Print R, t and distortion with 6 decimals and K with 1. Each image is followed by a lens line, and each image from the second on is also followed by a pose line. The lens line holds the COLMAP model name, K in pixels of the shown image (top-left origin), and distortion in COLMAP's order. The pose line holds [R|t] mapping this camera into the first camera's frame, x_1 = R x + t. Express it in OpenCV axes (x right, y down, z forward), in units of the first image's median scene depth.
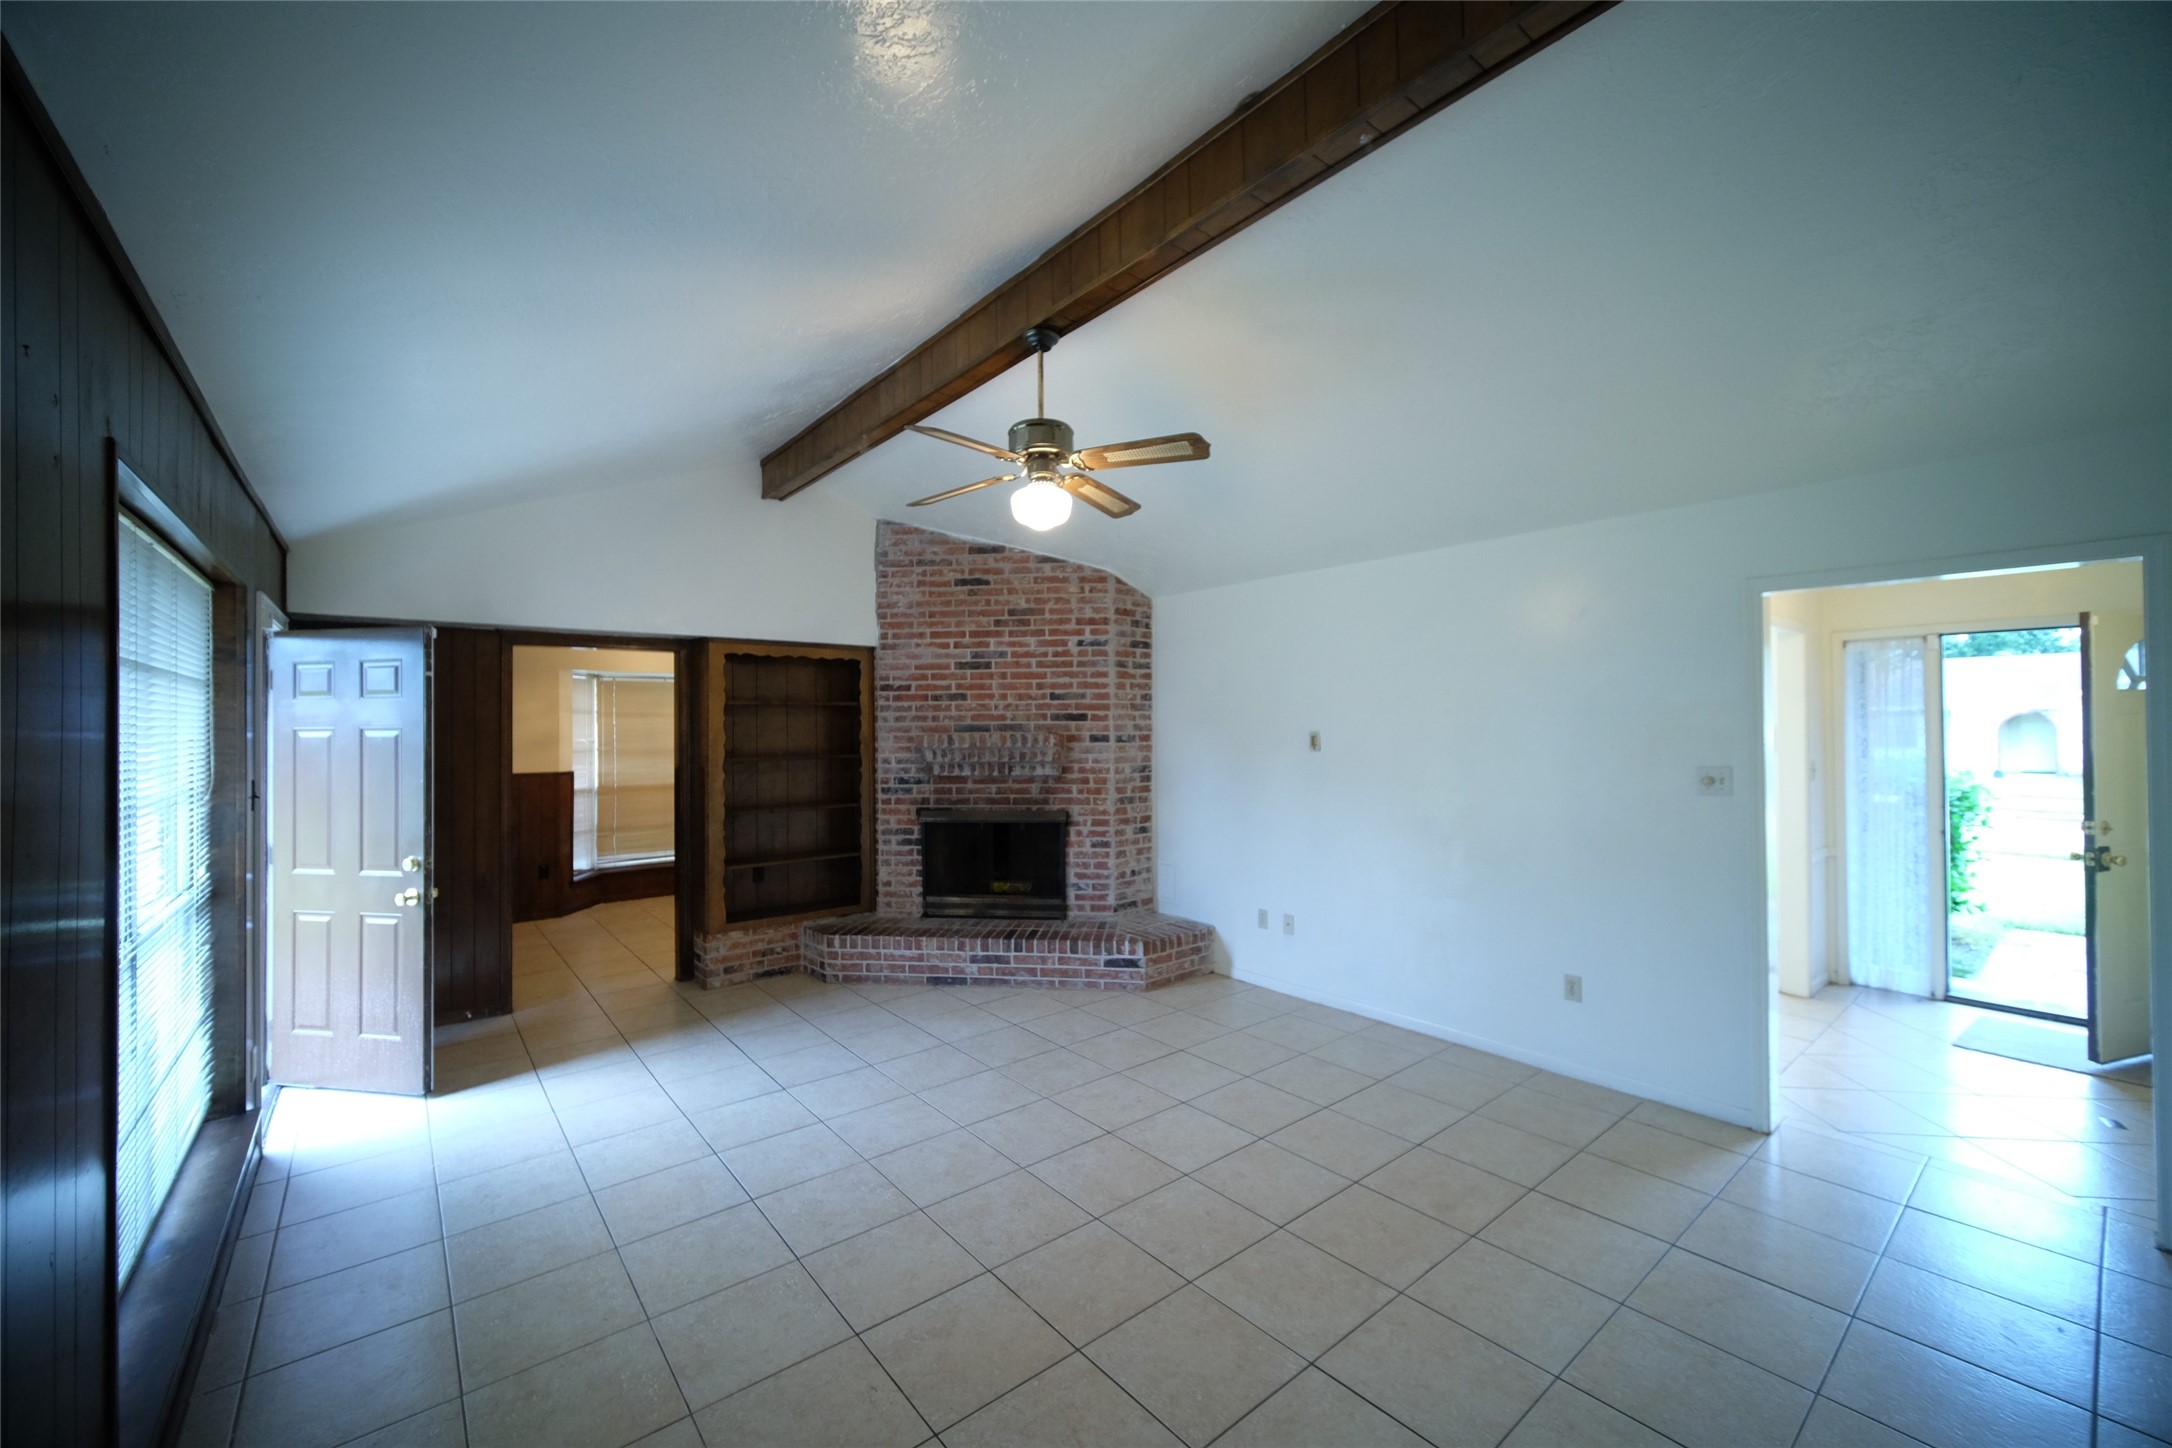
lens RADIAL K [[862.2, 0, 1085.4], [0, 862.2, 707.4], [0, 0, 1]] dist [-0.005183, -0.000183]
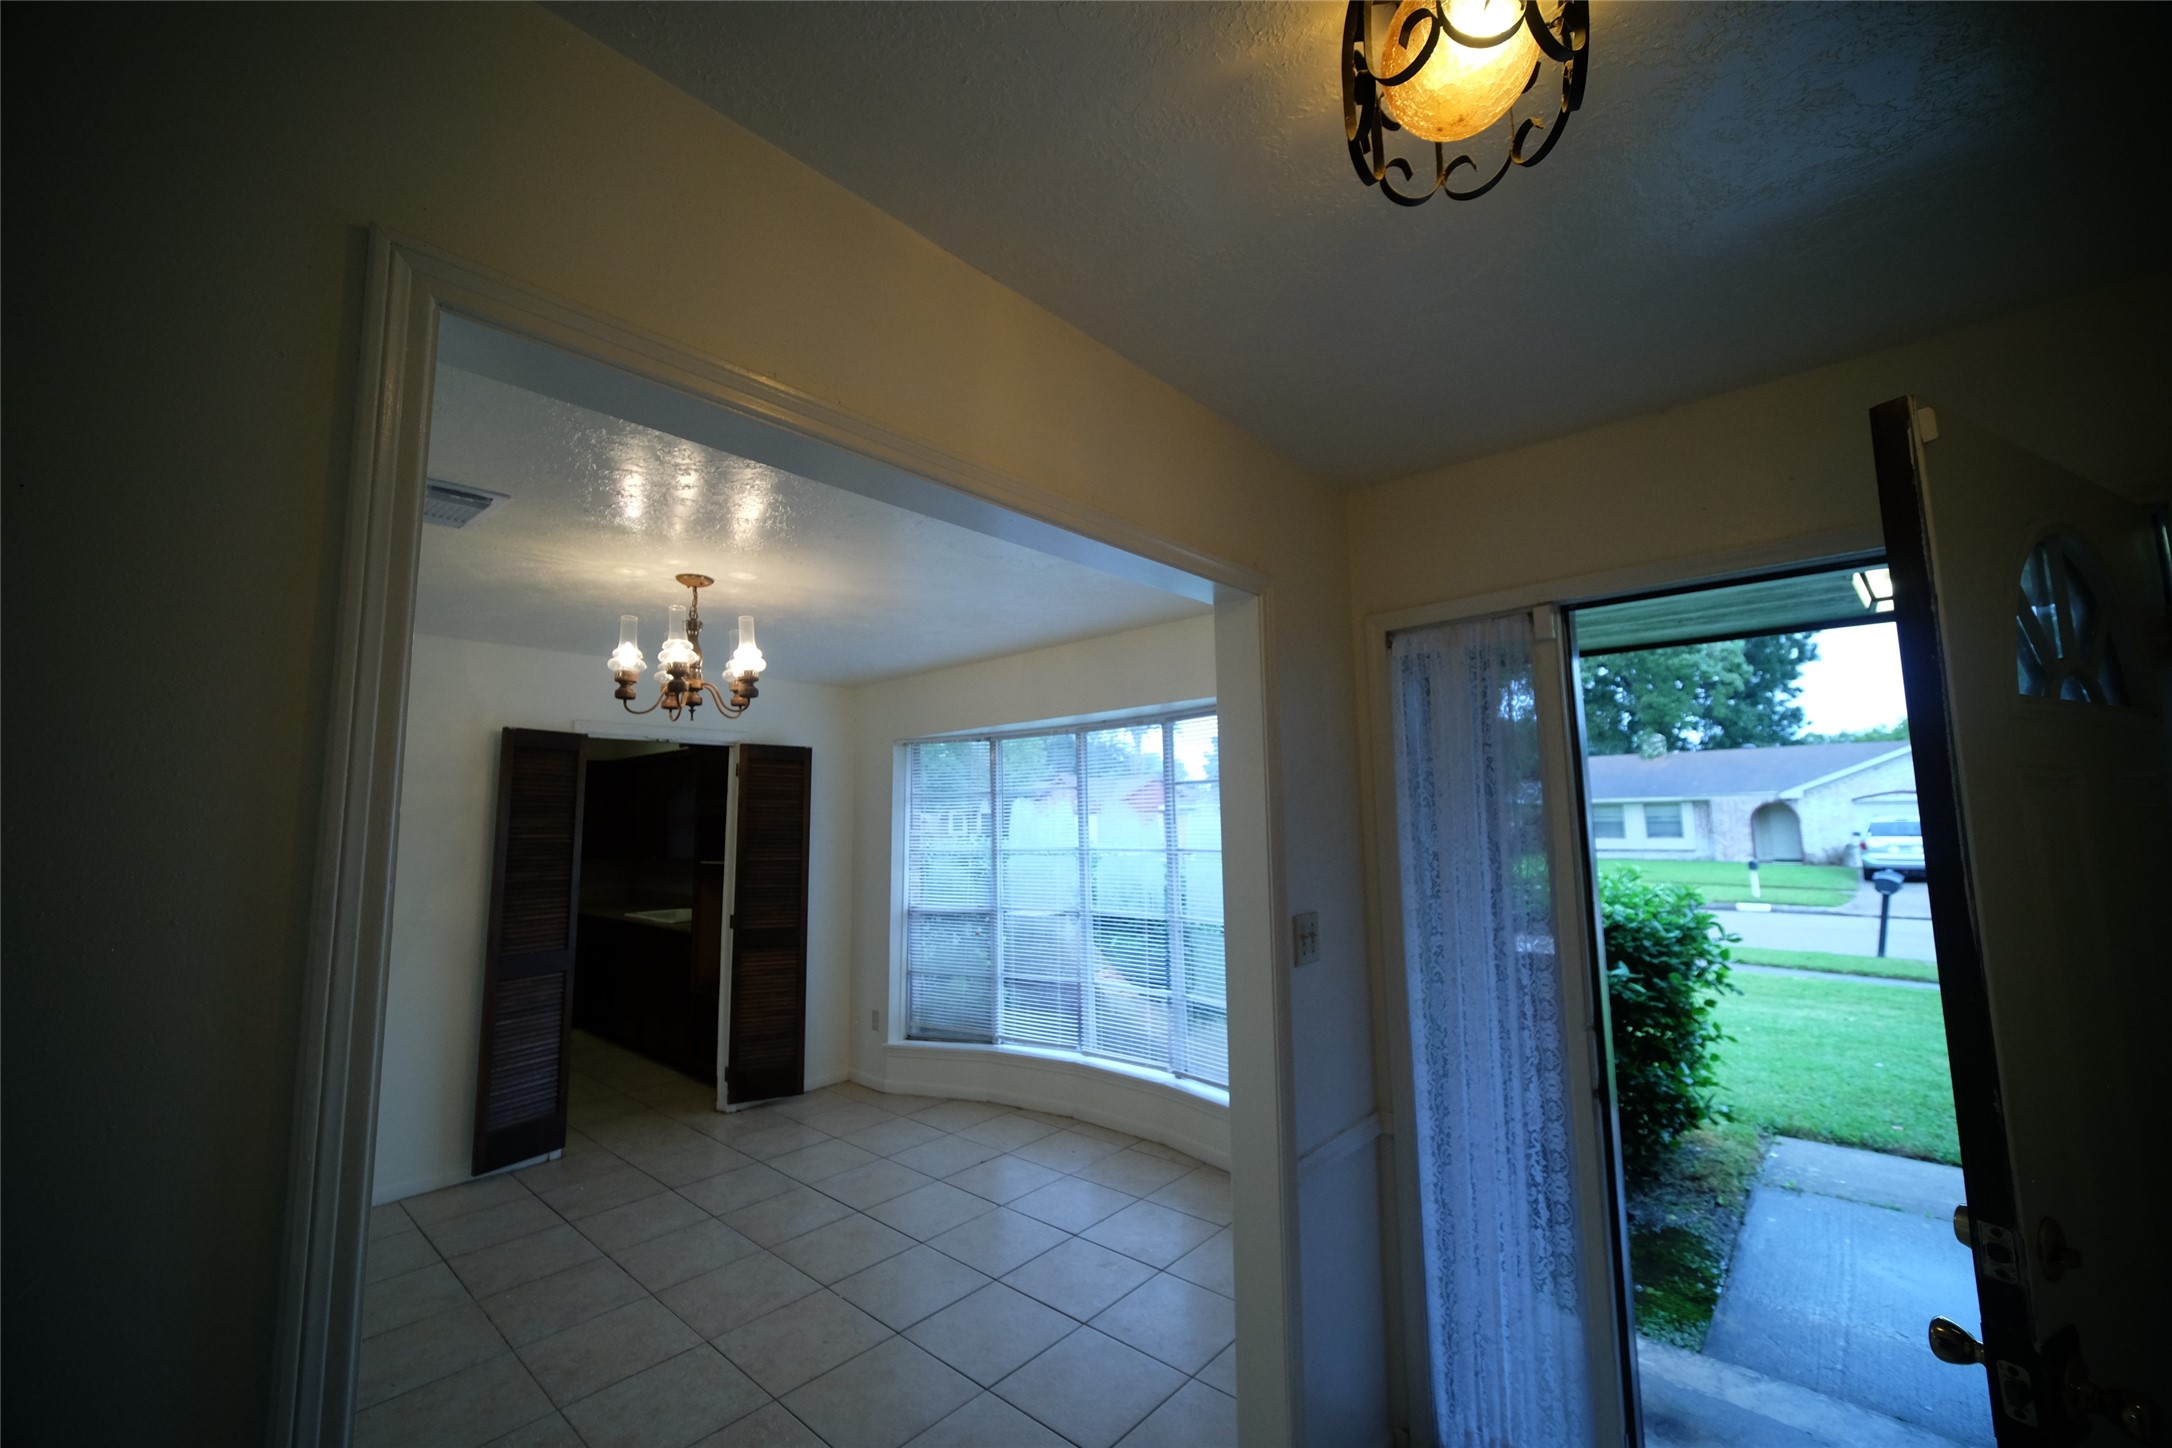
lens RADIAL K [[862.2, 0, 1085.4], [0, 862.2, 707.4], [0, 0, 1]] dist [-0.005183, -0.000183]
pose [[0.987357, 0.010232, 0.158182, 0.672335], [0.007051, 0.994091, -0.108318, 0.009249], [-0.158356, 0.108064, 0.981451, 0.602198]]
